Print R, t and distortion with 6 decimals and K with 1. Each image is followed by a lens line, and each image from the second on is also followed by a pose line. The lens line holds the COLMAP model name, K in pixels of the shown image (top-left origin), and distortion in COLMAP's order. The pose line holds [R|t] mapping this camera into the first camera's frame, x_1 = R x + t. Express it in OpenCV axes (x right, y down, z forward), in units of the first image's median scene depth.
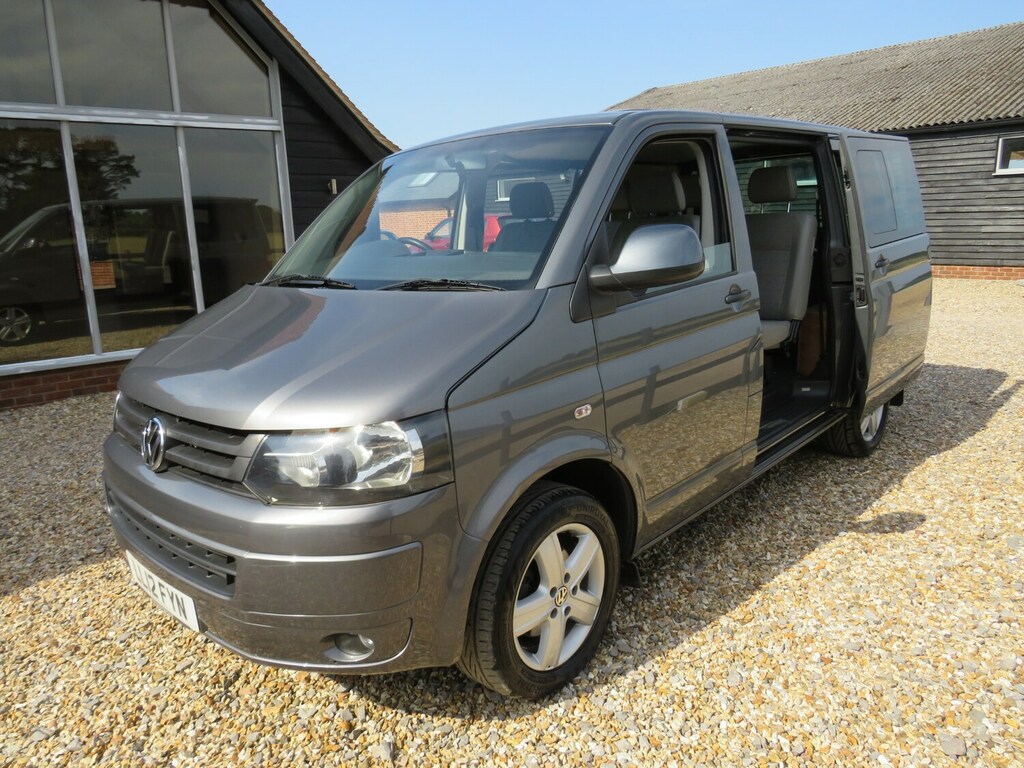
lens RADIAL K [[721.2, 0, 513.4], [0, 721.2, 384.1], [0, 0, 1]] dist [-0.026764, -0.002916]
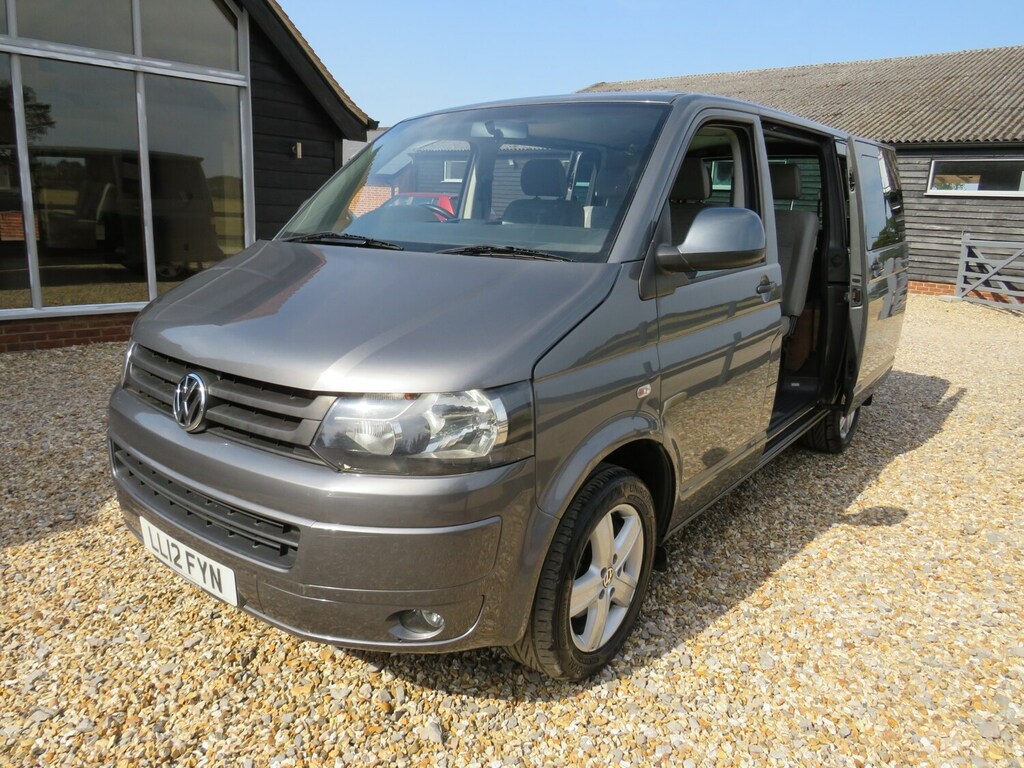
lens RADIAL K [[720.9, 0, 510.3], [0, 720.9, 379.6], [0, 0, 1]] dist [-0.033642, 0.003075]
pose [[0.992930, 0.054268, 0.105571, -0.170182], [-0.055641, 0.998400, 0.010103, 0.020344], [-0.104854, -0.015906, 0.994360, 0.036429]]
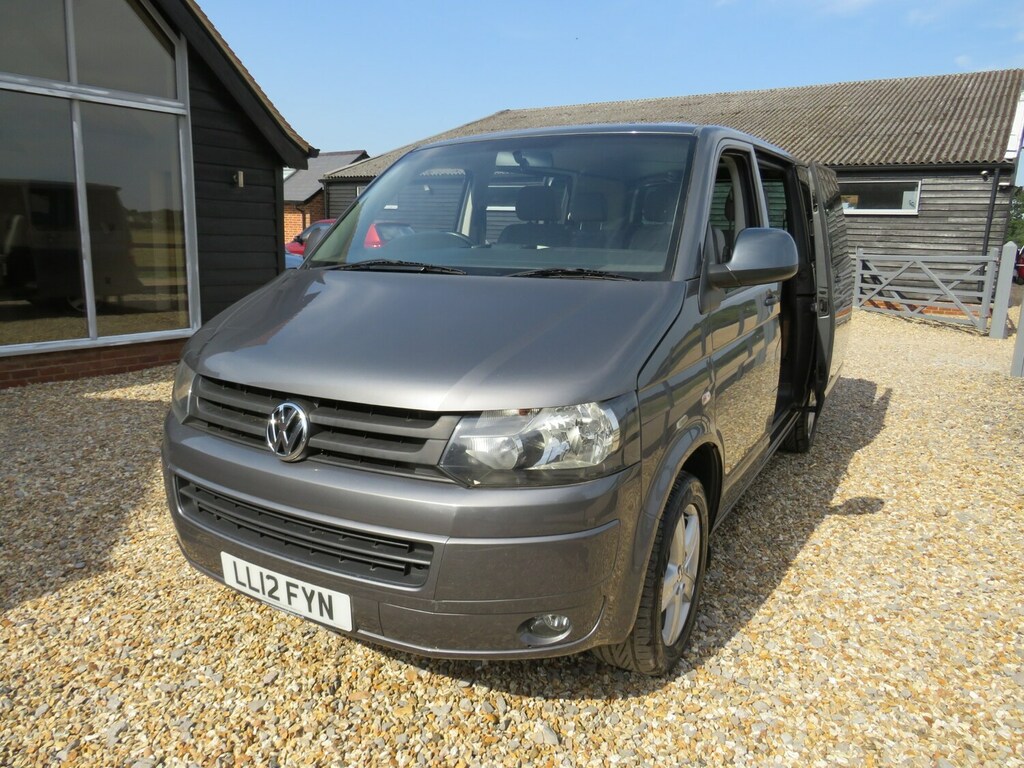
lens RADIAL K [[717.0, 0, 513.3], [0, 717.0, 383.8], [0, 0, 1]] dist [-0.034127, 0.004686]
pose [[0.971464, 0.010995, 0.236932, -0.388582], [-0.006289, 0.999768, -0.020609, 0.035909], [-0.237103, 0.018531, 0.971308, 0.034764]]
